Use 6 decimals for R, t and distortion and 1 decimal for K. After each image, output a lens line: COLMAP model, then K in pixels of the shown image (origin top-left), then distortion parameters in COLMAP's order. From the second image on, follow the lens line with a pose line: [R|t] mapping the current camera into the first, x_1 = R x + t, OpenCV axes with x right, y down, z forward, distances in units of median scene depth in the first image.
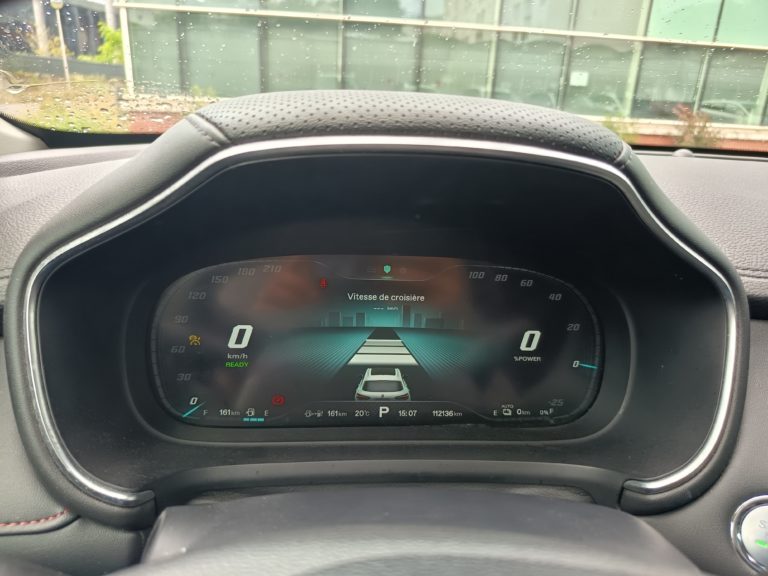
lens RADIAL K [[529.8, 0, 379.9], [0, 529.8, 289.5], [0, 0, 1]] dist [0.052457, -0.063062]
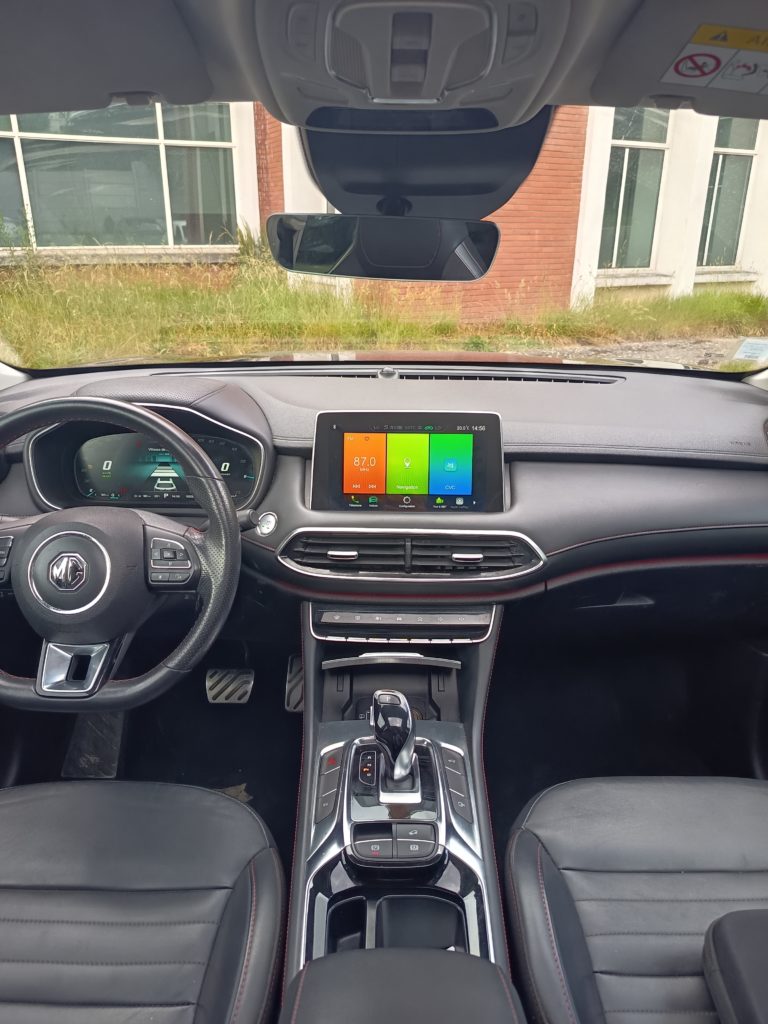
lens RADIAL K [[706.4, 0, 381.9], [0, 706.4, 503.0], [0, 0, 1]] dist [0.052457, -0.063062]
pose [[0.994438, -0.012796, -0.104542, 1.382666], [0.017596, 0.998827, 0.045120, 0.133485], [0.103842, -0.046708, 0.993496, -2.241220]]
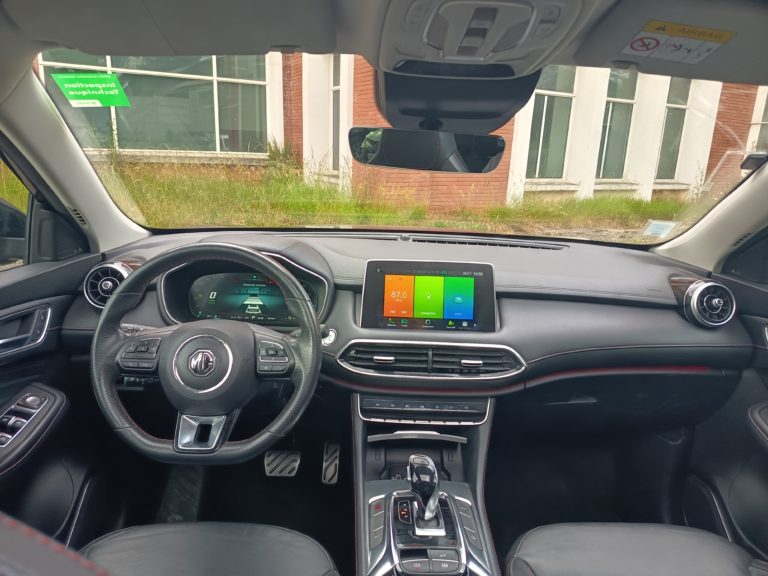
lens RADIAL K [[529.8, 0, 381.7], [0, 529.8, 291.4], [0, 0, 1]] dist [0.052457, -0.063062]
pose [[0.997668, 0.001343, -0.068246, 1.109347], [-0.005159, 0.998431, -0.055760, 0.251639], [0.068064, 0.055982, 0.996109, -2.491841]]
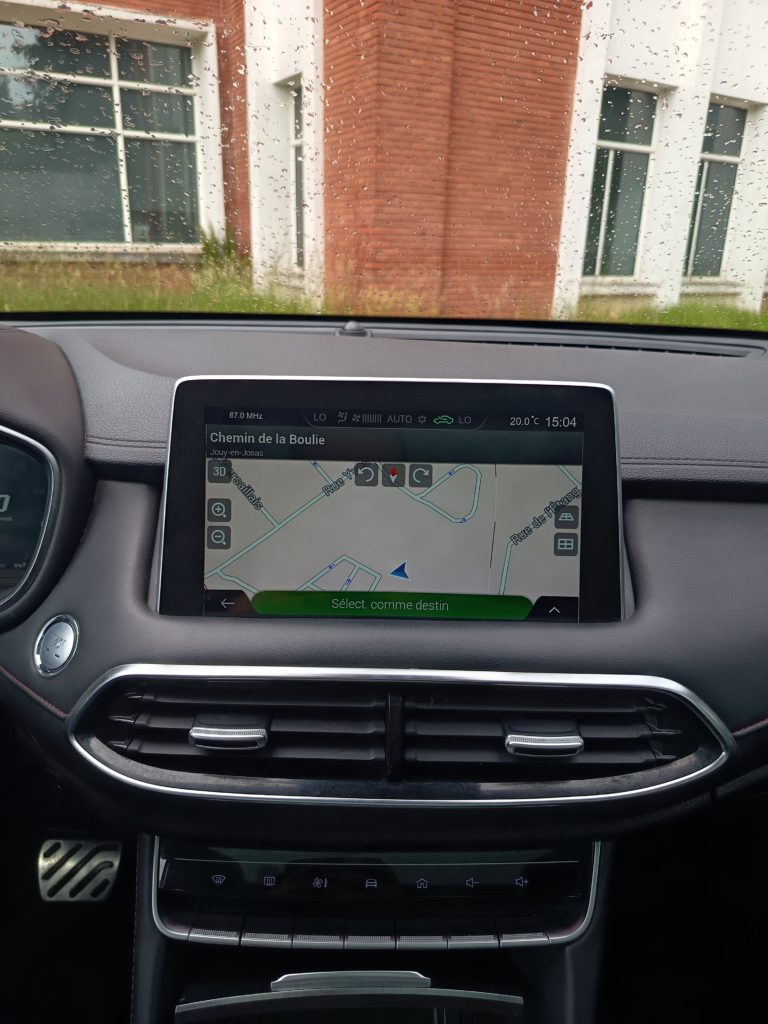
lens RADIAL K [[706.4, 0, 382.4], [0, 706.4, 506.4], [0, 0, 1]] dist [0.052457, -0.063062]
pose [[0.997884, -0.008098, -0.064521, 1.241385], [0.010092, 0.999480, 0.030638, 0.067564], [0.064239, -0.031225, 0.997446, -0.498324]]
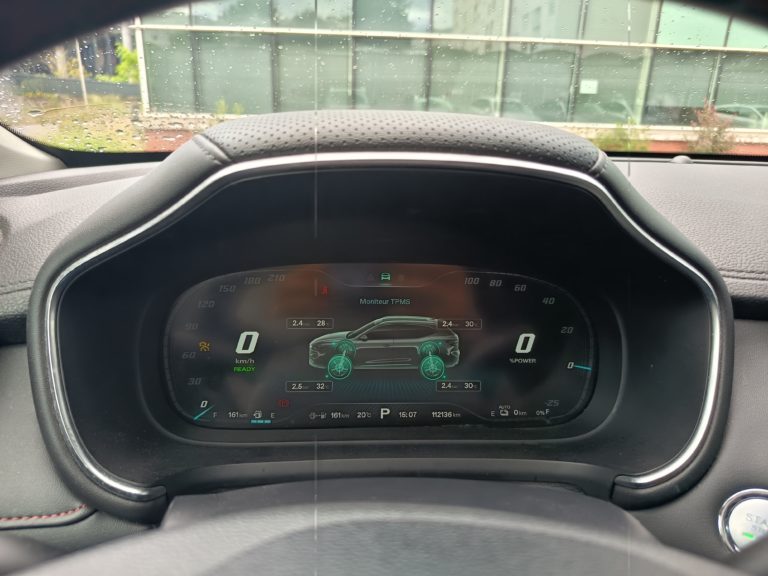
lens RADIAL K [[529.8, 0, 380.4], [0, 529.8, 289.9], [0, 0, 1]] dist [0.052457, -0.063062]
pose [[0.999554, -0.014771, -0.025965, 0.029526], [0.014260, 0.999703, -0.019766, 0.008741], [0.026250, 0.019387, 0.999467, -0.046693]]
